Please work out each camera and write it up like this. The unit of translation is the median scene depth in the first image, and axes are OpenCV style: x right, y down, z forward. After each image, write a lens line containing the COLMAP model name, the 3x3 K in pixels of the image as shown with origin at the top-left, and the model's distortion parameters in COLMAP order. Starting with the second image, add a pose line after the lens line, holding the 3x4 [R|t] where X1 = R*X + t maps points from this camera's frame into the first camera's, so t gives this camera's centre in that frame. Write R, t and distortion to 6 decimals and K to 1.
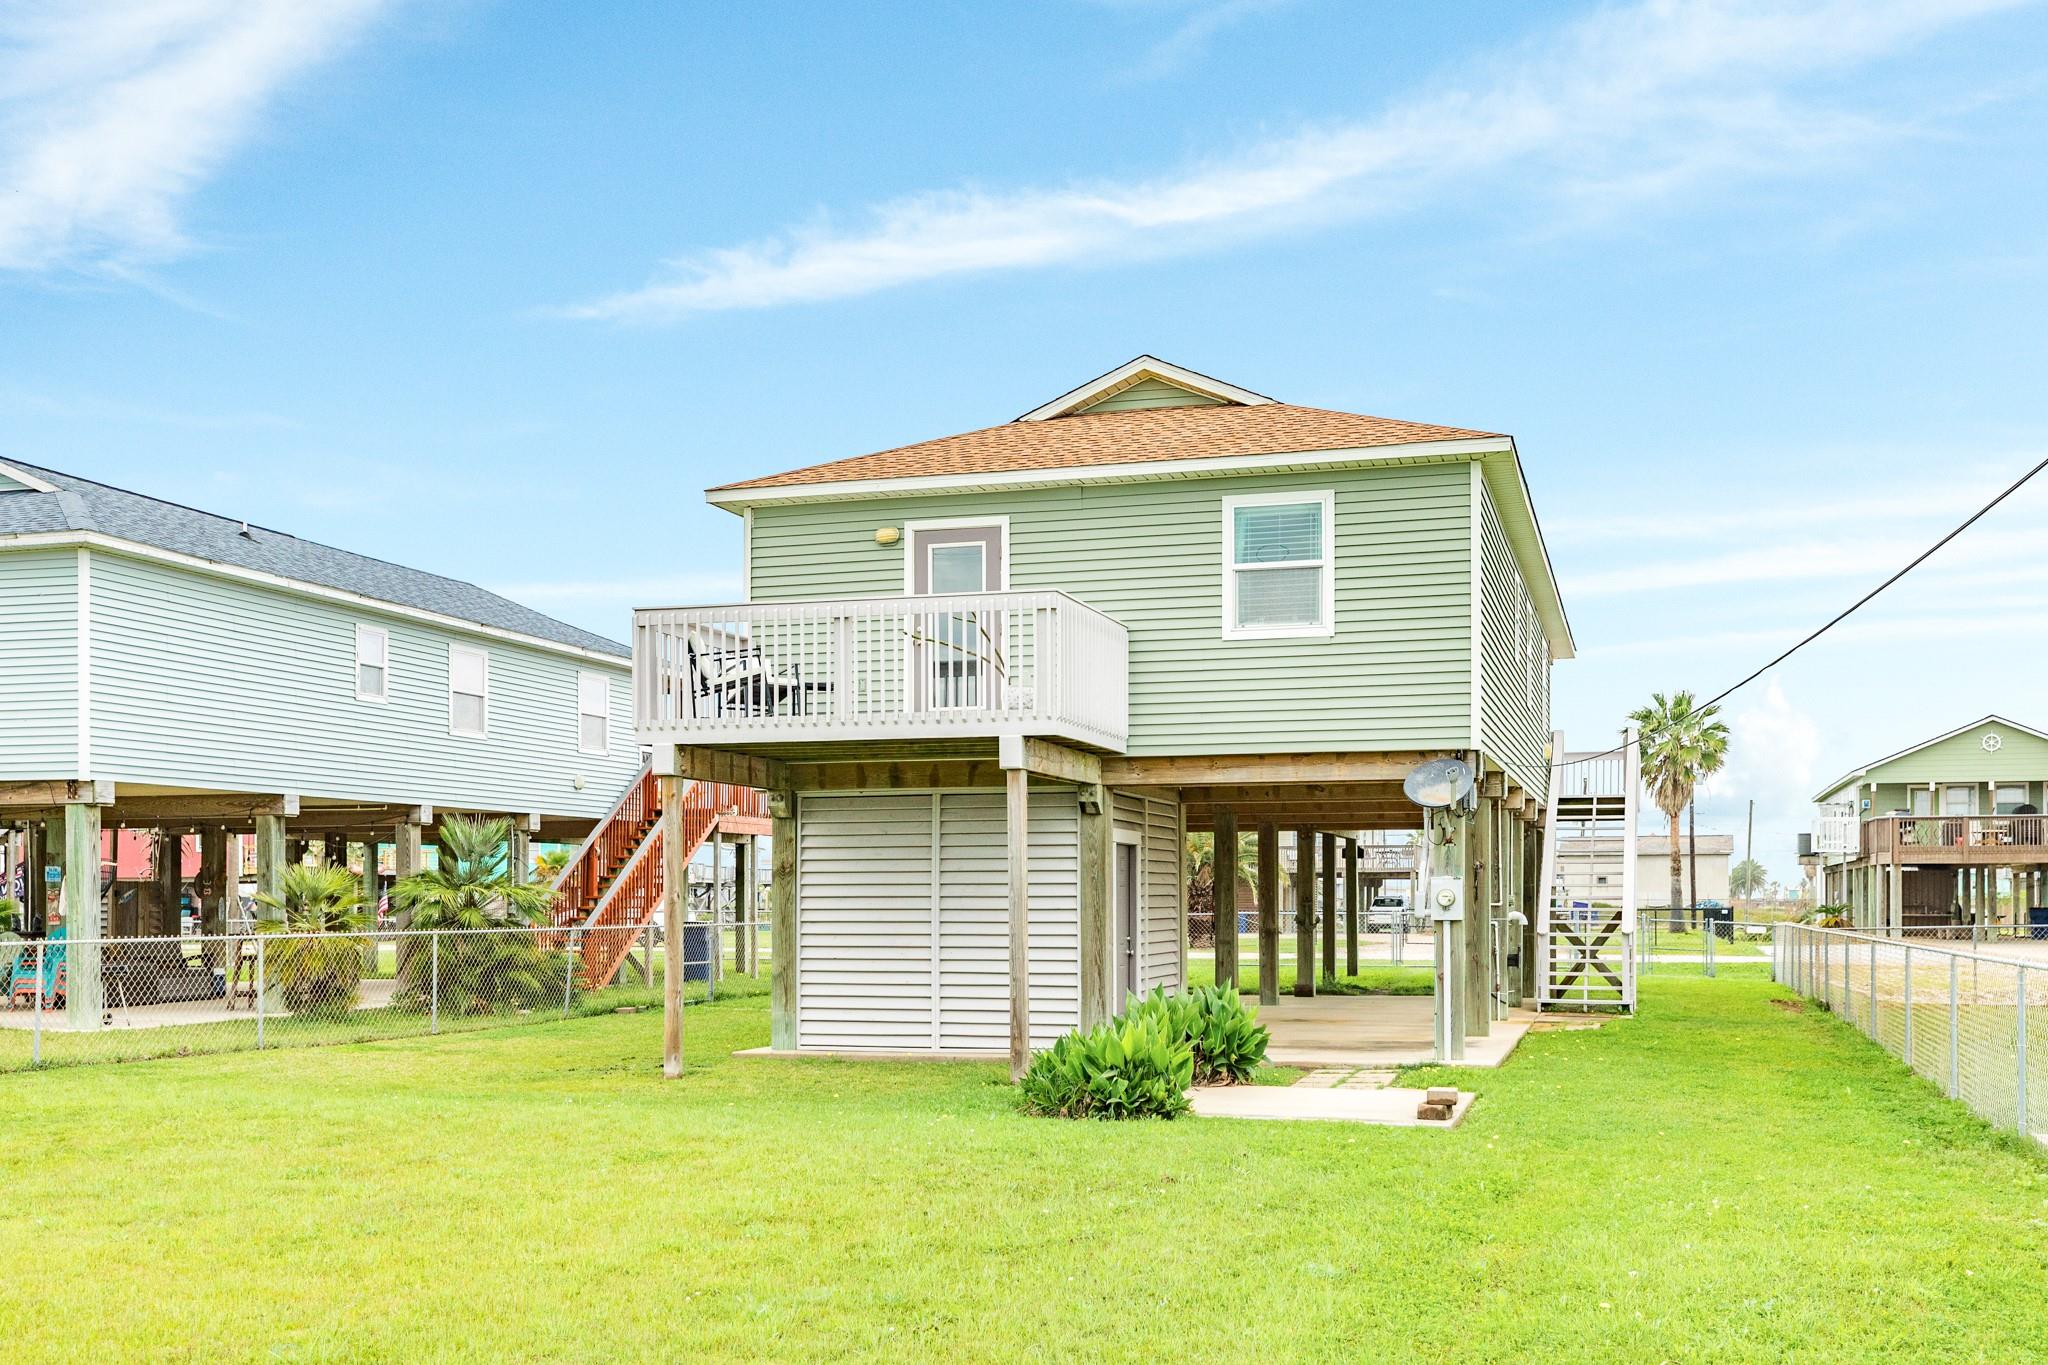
lens RADIAL K [[2039.9, 0, 1023.0], [0, 2039.9, 895.1], [0, 0, 1]] dist [0.007139, 0.004572]
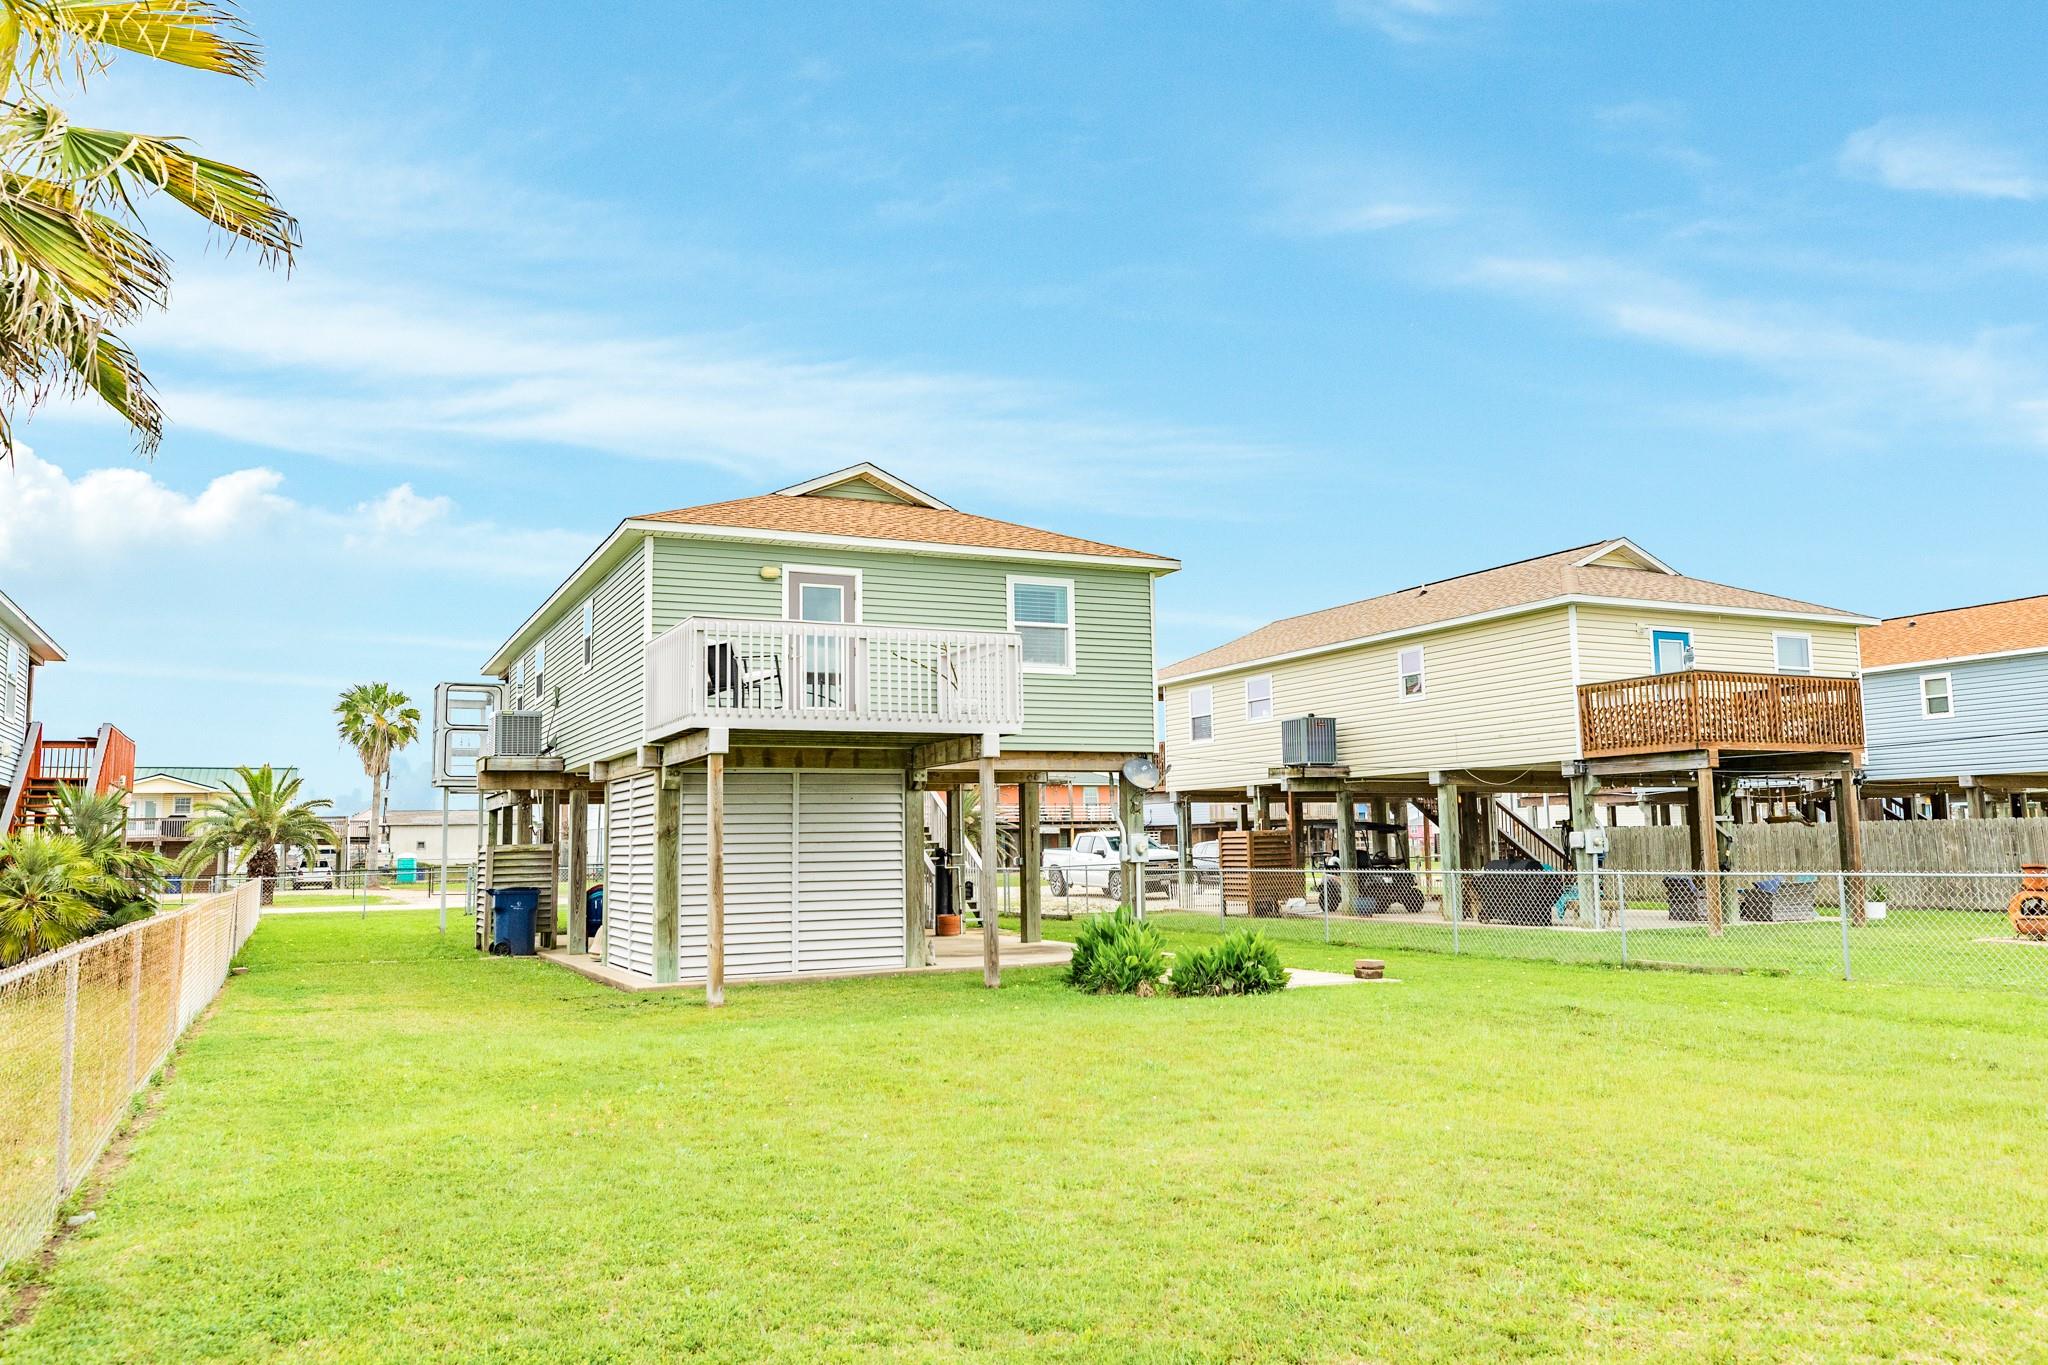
lens RADIAL K [[1521.5, 0, 1024.0], [0, 1521.5, 682.5], [0, 0, 1]] dist [0.003836, 0.000380]
pose [[0.734811, 0.062465, 0.675390, -0.601624], [0.014577, 0.994066, -0.107798, -0.000249], [-0.678115, 0.089056, 0.729540, 0.192385]]
